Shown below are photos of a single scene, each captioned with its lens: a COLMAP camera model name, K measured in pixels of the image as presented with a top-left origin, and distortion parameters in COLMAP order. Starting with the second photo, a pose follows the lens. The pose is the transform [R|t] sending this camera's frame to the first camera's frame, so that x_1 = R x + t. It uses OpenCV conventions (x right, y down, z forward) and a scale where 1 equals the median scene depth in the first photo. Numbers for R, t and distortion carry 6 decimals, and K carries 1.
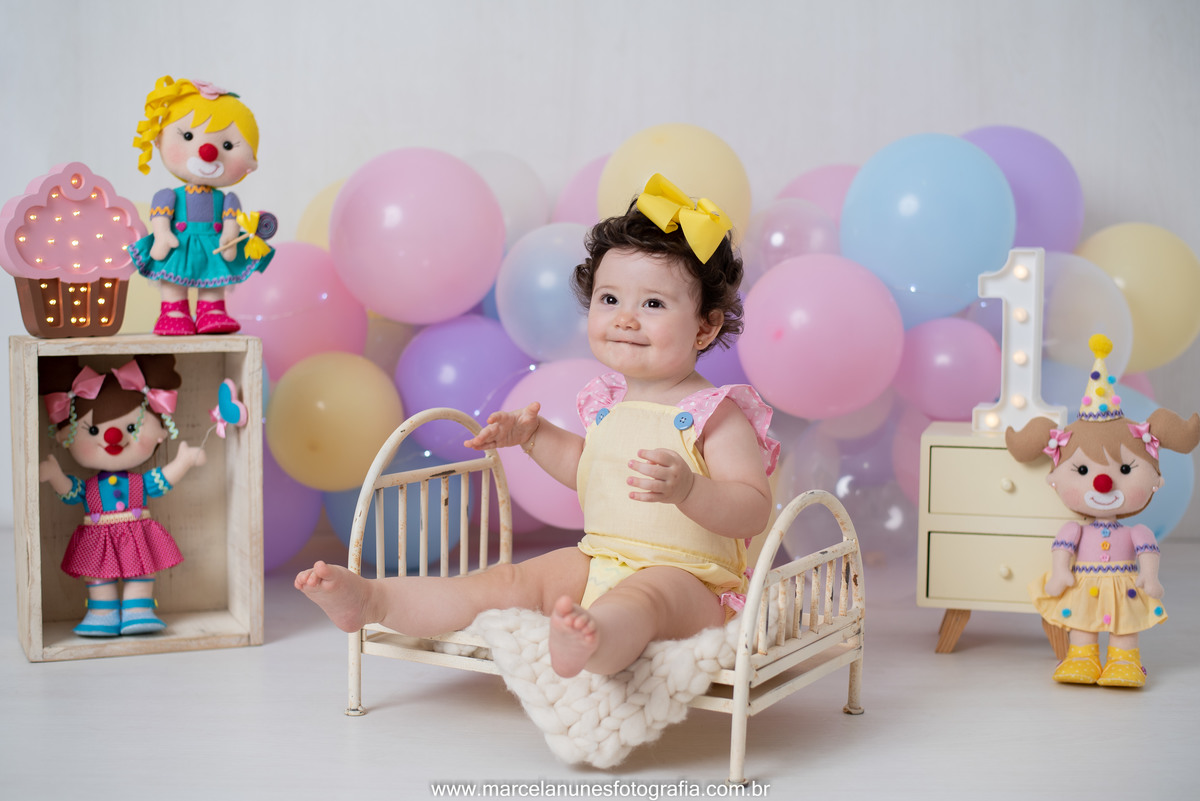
lens RADIAL K [[1810.0, 0, 627.4], [0, 1810.0, 400.8], [0, 0, 1]] dist [-0.121135, 0.041525]
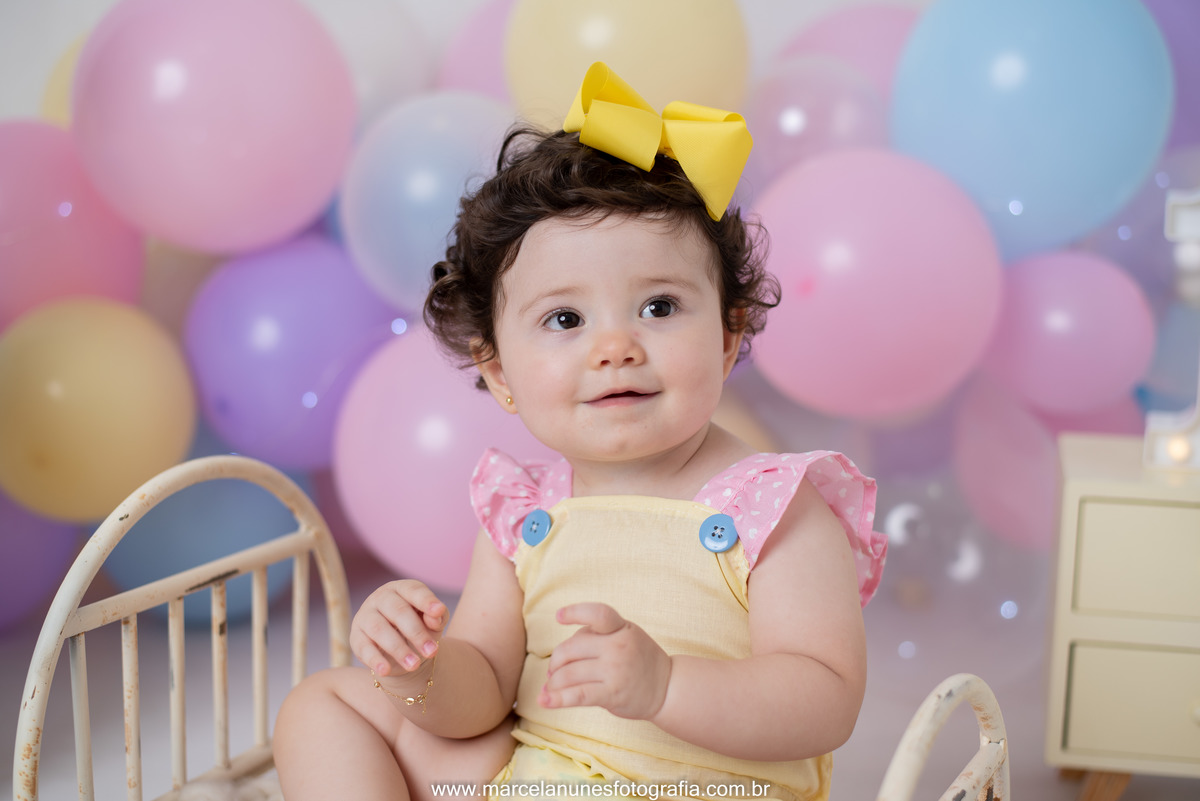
lens RADIAL K [[1800.0, 0, 606.3], [0, 1800.0, 413.9], [0, 0, 1]] dist [-0.096067, -0.094920]
pose [[0.999262, 0.002739, 0.038315, -0.005951], [-0.006347, 0.995517, 0.094368, -0.054755], [-0.037885, -0.094541, 0.994800, 0.439196]]
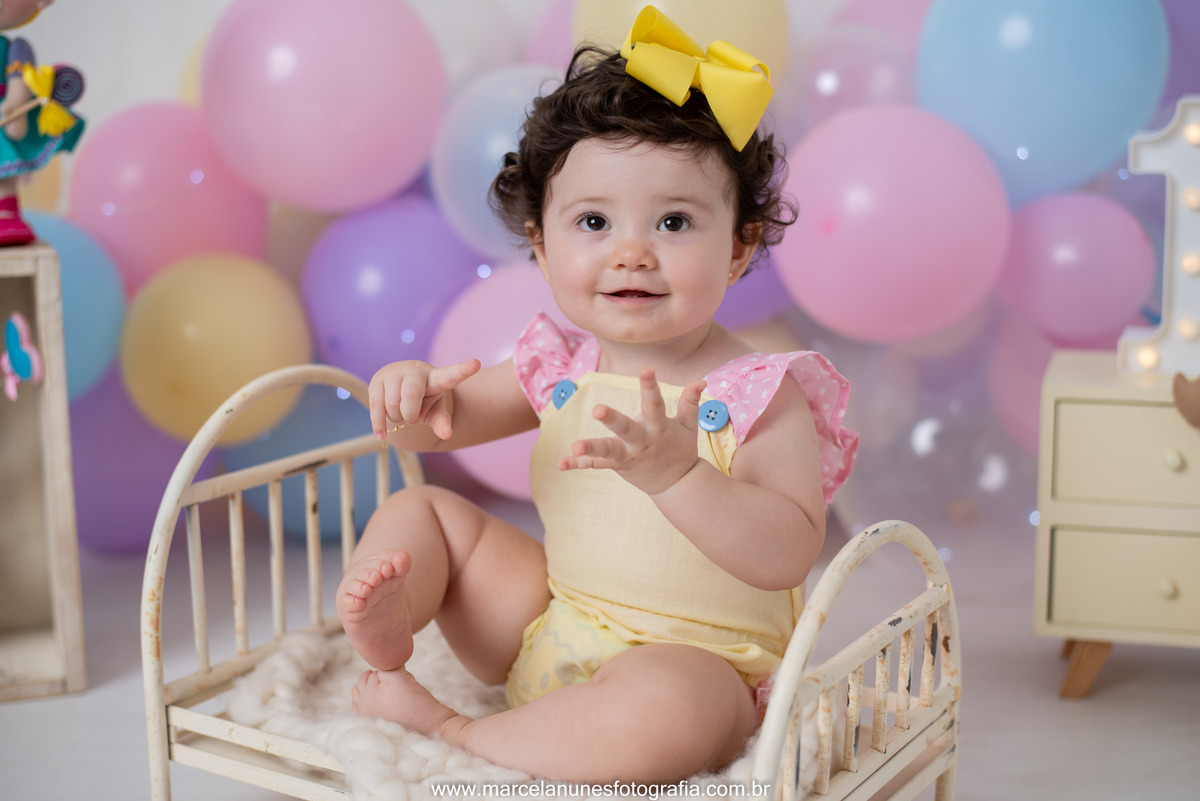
lens RADIAL K [[1785.1, 0, 600.0], [0, 1785.1, 400.5], [0, 0, 1]] dist [-0.115084, 0.018777]
pose [[0.998398, -0.011761, -0.055349, 0.036569], [0.017045, 0.995237, 0.095988, -0.039991], [0.053956, -0.096778, 0.993842, 0.343719]]
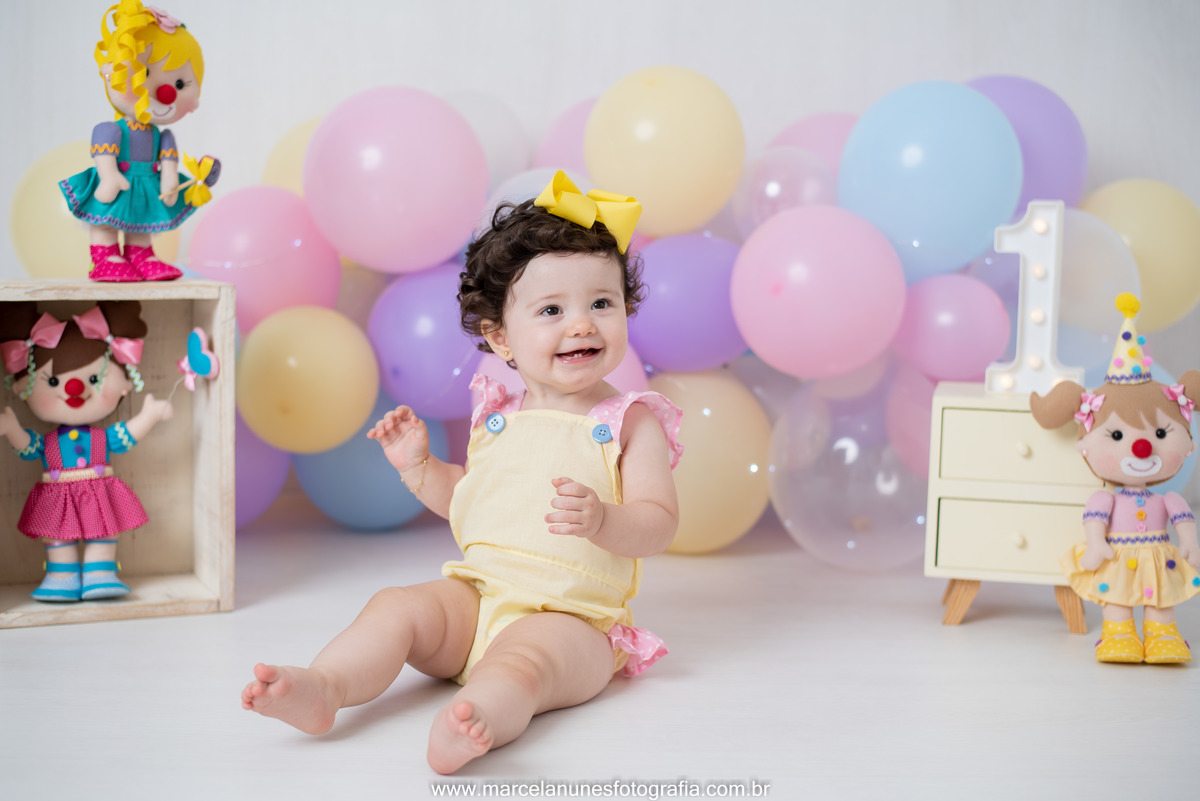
lens RADIAL K [[1800.0, 0, 606.3], [0, 1800.0, 413.9], [0, 0, 1]] dist [-0.096067, -0.094920]
pose [[0.999503, 0.011056, 0.029523, -0.036753], [-0.011949, 0.999471, 0.030239, 0.001900], [-0.029173, -0.030577, 0.999107, 0.061775]]
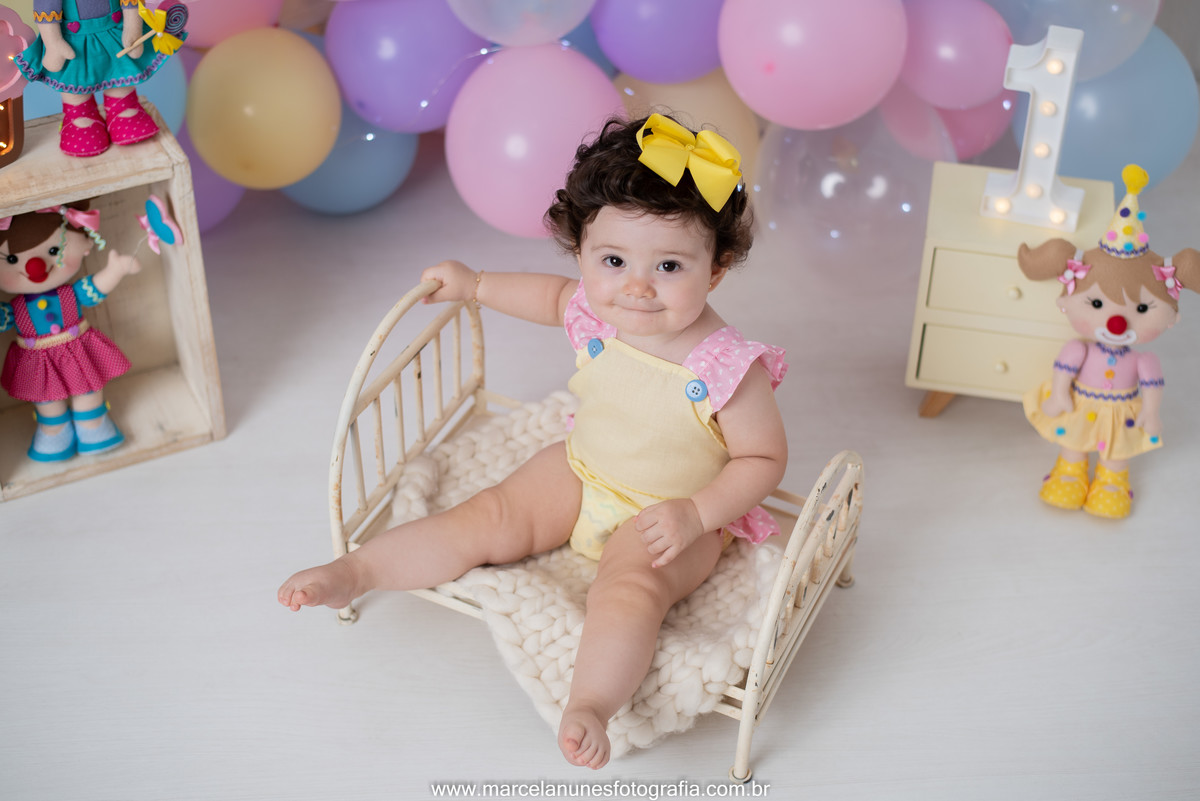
lens RADIAL K [[1810.0, 0, 627.4], [0, 1810.0, 400.8], [0, 0, 1]] dist [-0.121135, 0.041525]
pose [[0.998051, -0.030429, 0.054485, -0.041573], [-0.003923, 0.840751, 0.541408, -0.406330], [-0.062283, -0.540566, 0.838993, 0.193745]]
